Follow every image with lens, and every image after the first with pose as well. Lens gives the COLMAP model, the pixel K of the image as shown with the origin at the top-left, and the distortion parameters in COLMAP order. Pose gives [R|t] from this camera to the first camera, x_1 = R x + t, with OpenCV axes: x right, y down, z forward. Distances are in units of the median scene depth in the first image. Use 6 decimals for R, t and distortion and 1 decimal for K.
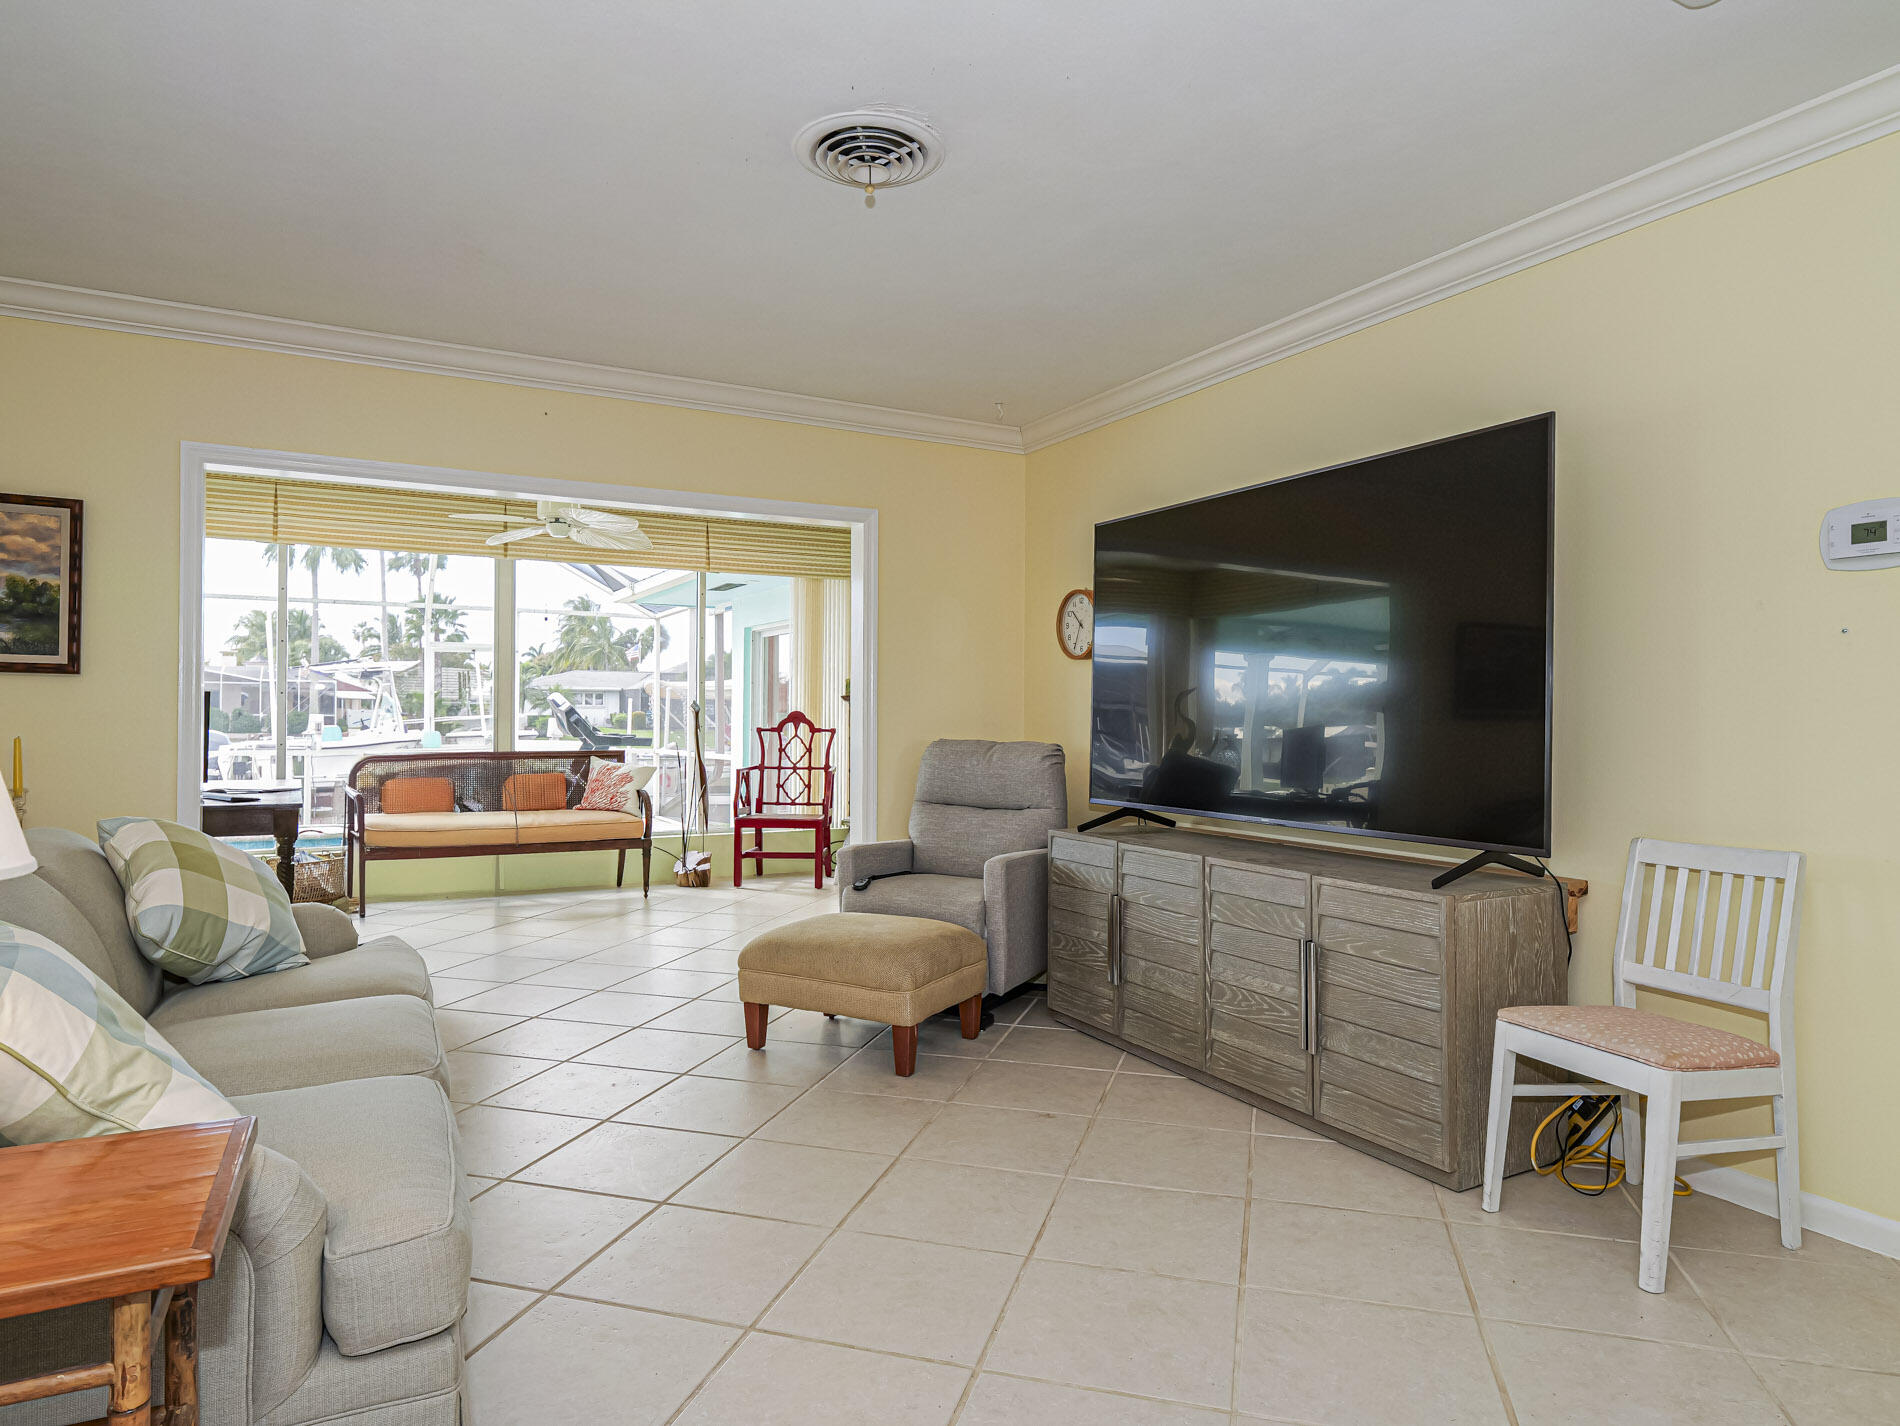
lens RADIAL K [[1155.7, 0, 954.3], [0, 1155.7, 709.4], [0, 0, 1]] dist [0.000115, -0.000973]
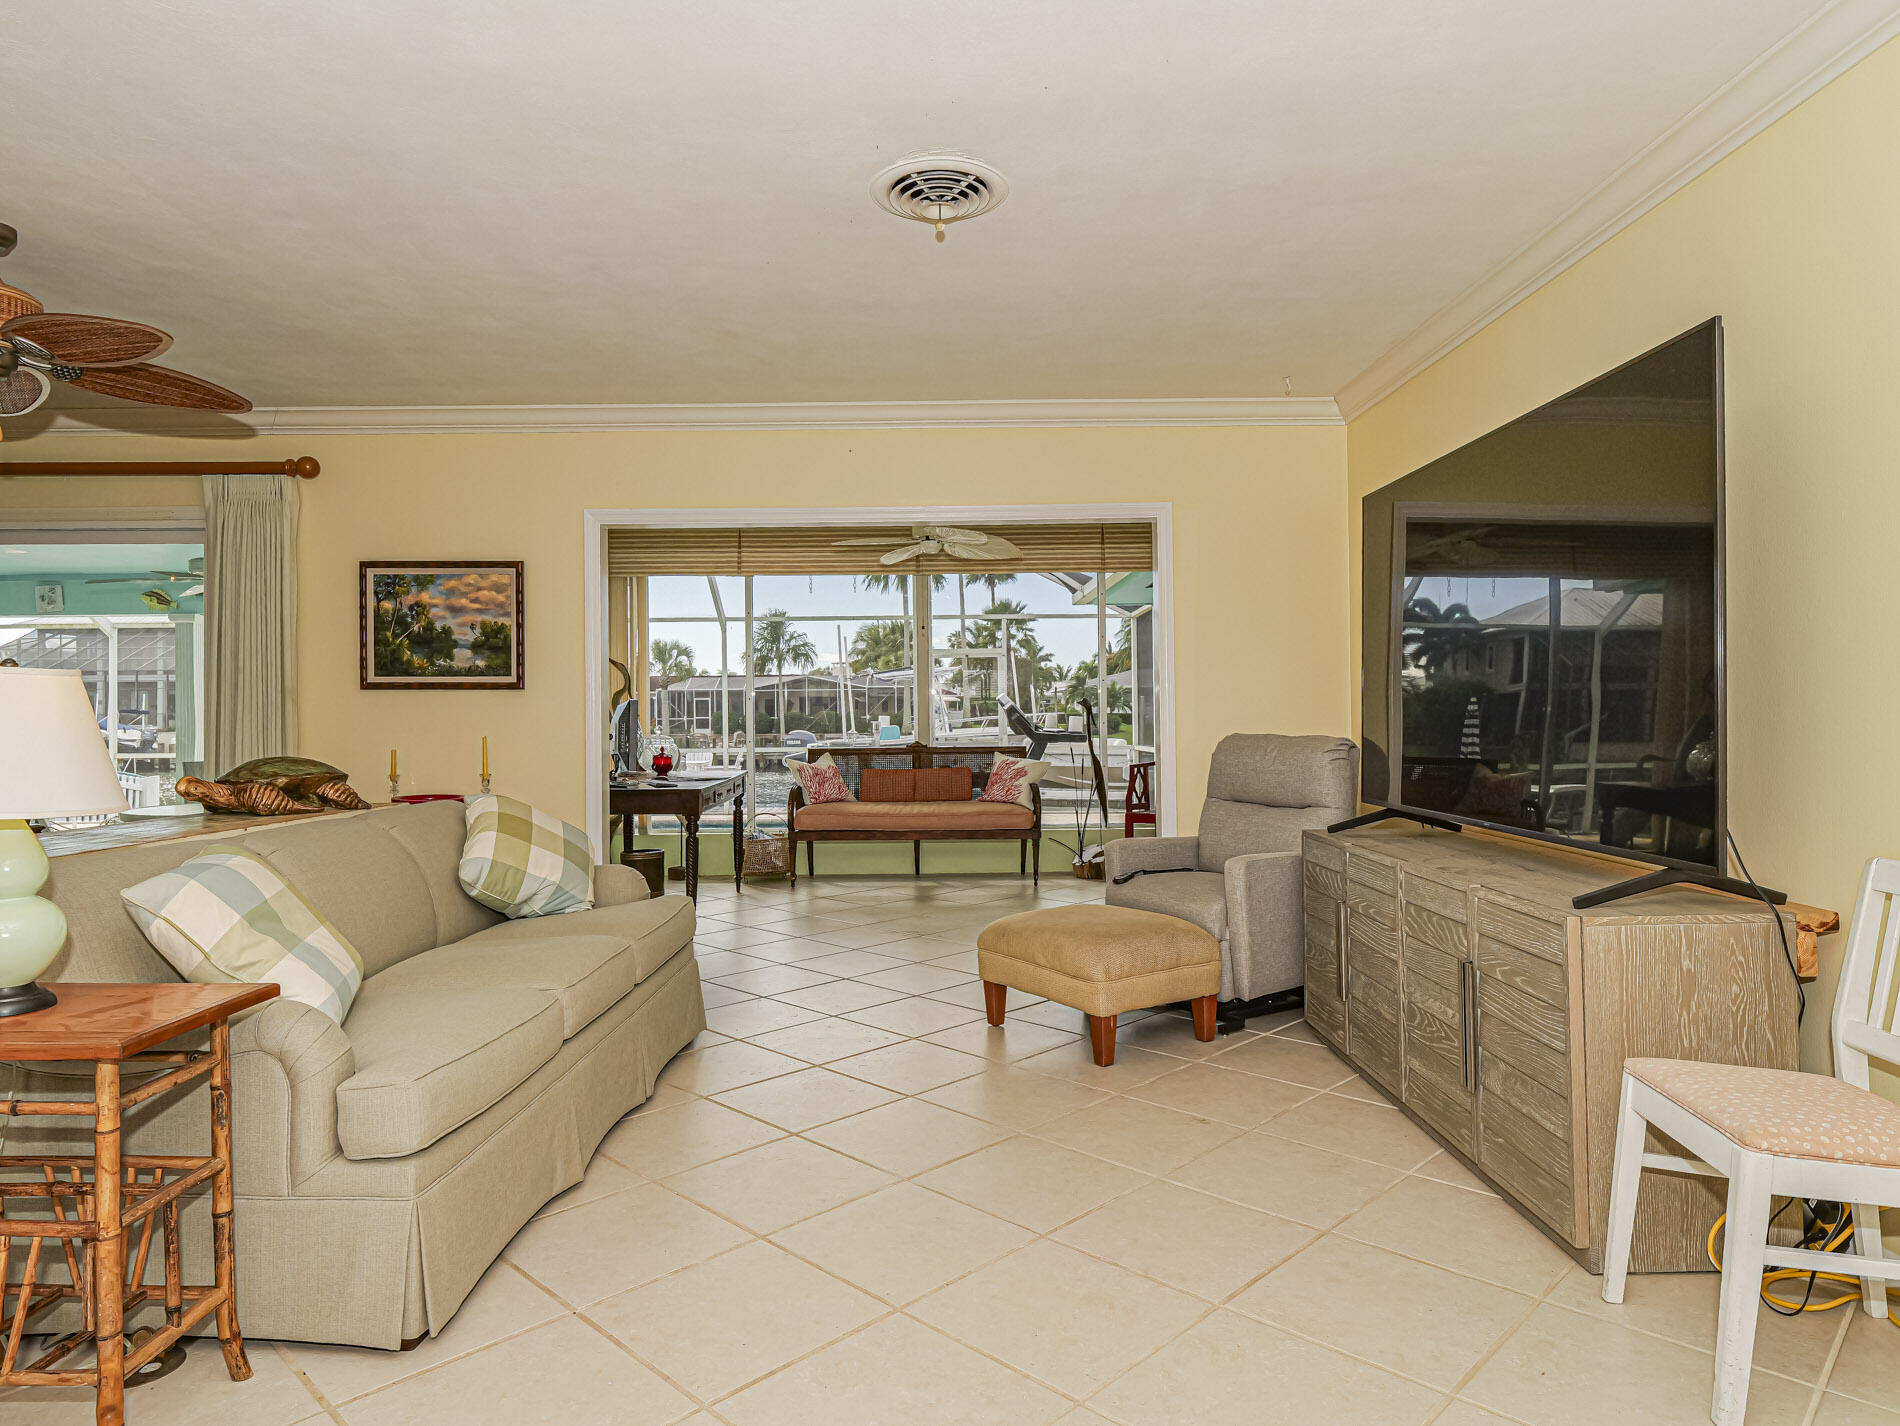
lens RADIAL K [[1185.2, 0, 944.9], [0, 1185.2, 710.4], [0, 0, 1]] dist [-0.008315, 0.002151]
pose [[0.874447, -0.015941, -0.484859, 0.202013], [0.017858, 0.999840, -0.000665, 0.001988], [0.484792, -0.008077, 0.874592, 0.015367]]
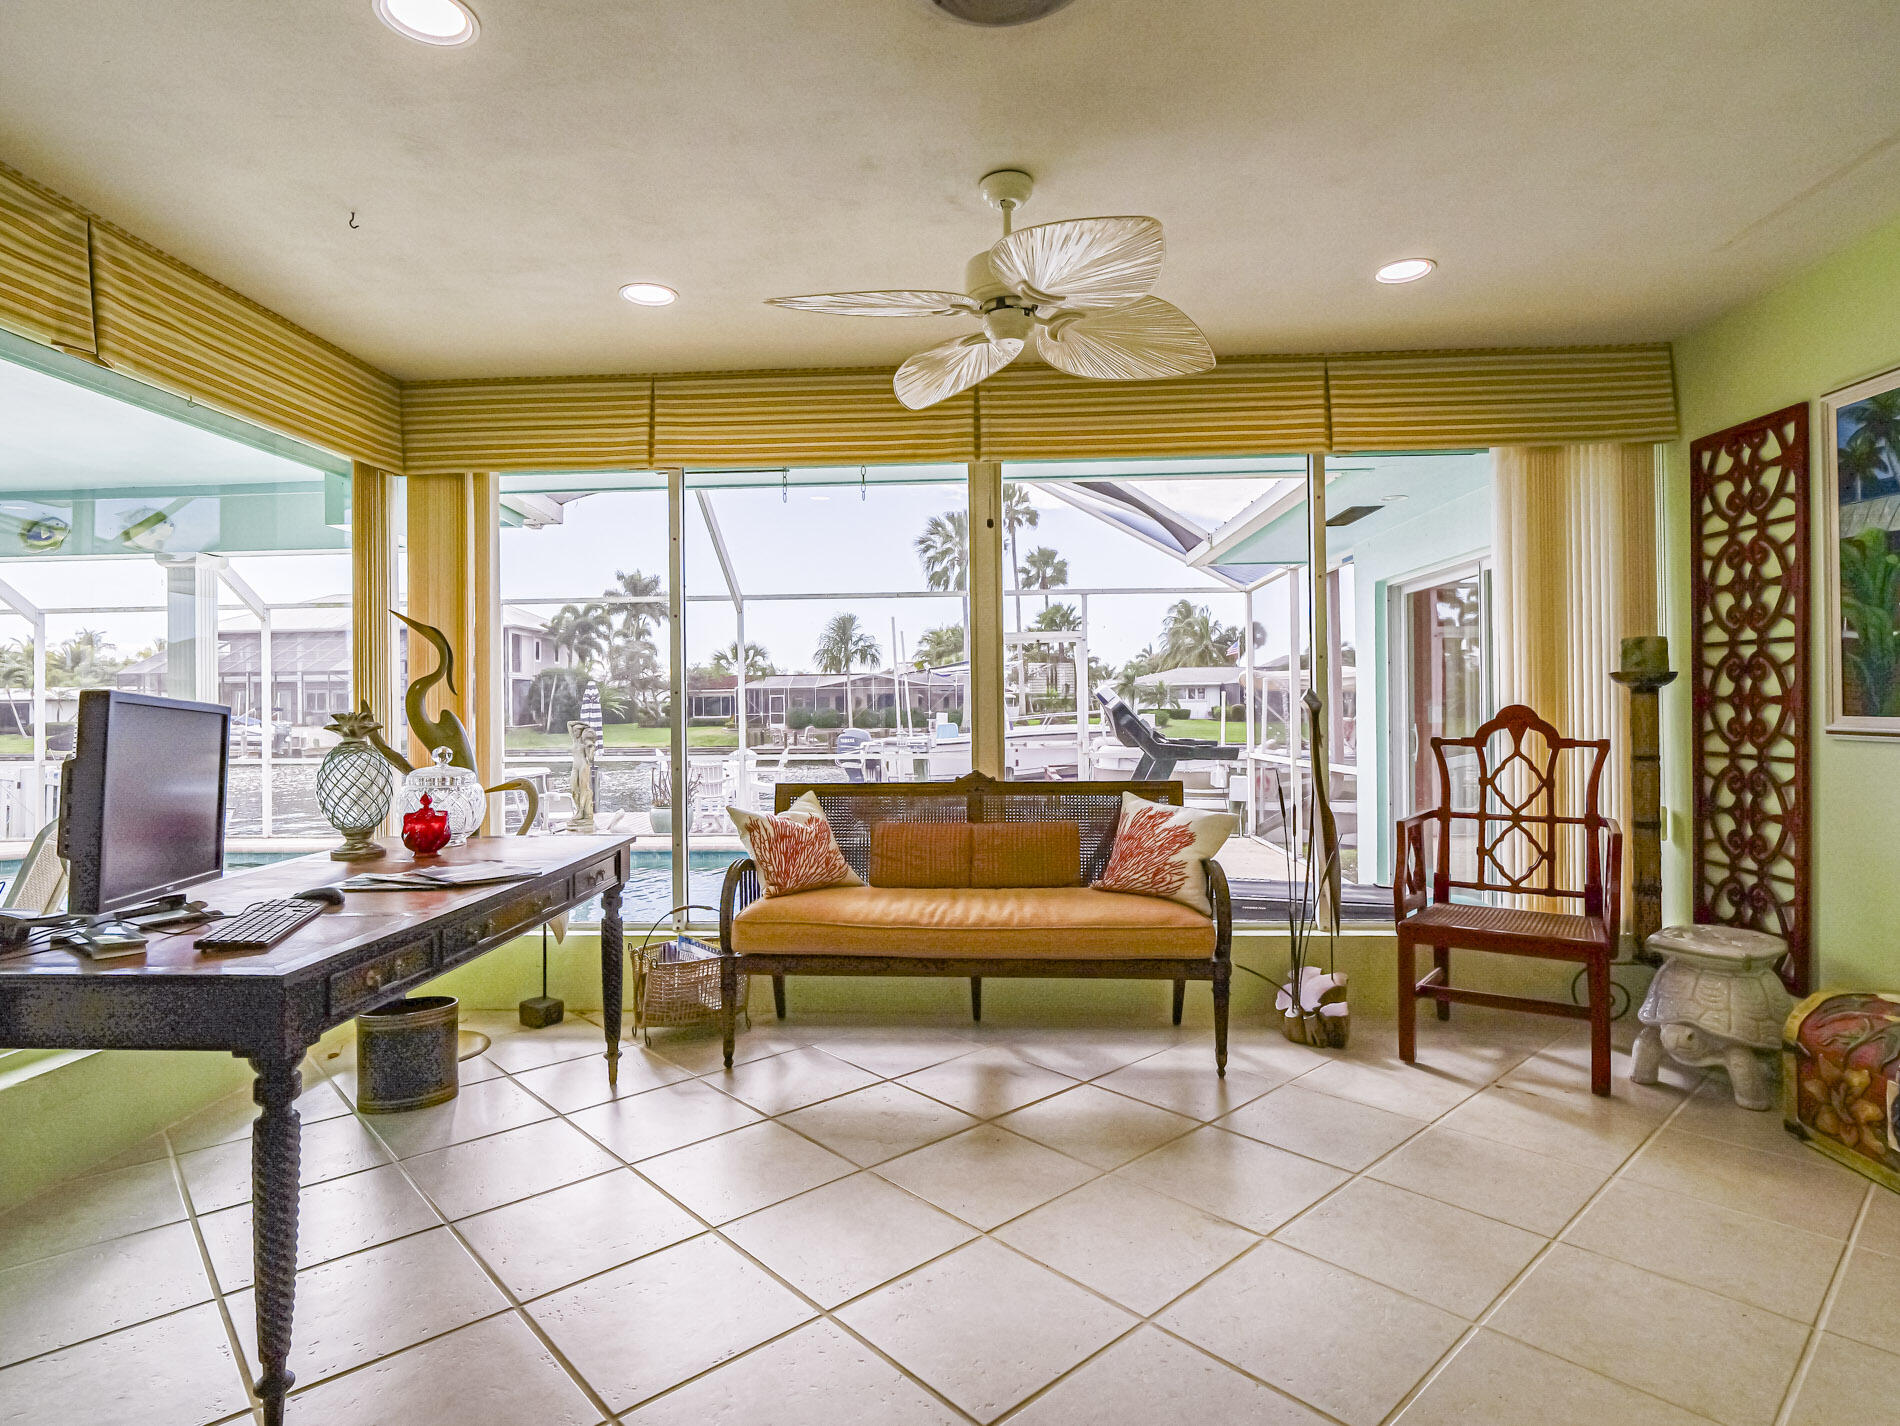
lens RADIAL K [[979.6, 0, 949.5], [0, 979.6, 702.0], [0, 0, 1]] dist [-0.004340, -0.002587]
pose [[0.848716, -0.018534, -0.528524, -0.147136], [0.018535, 0.999814, -0.005297, -0.002977], [0.528523, -0.005301, 0.848902, 0.612019]]
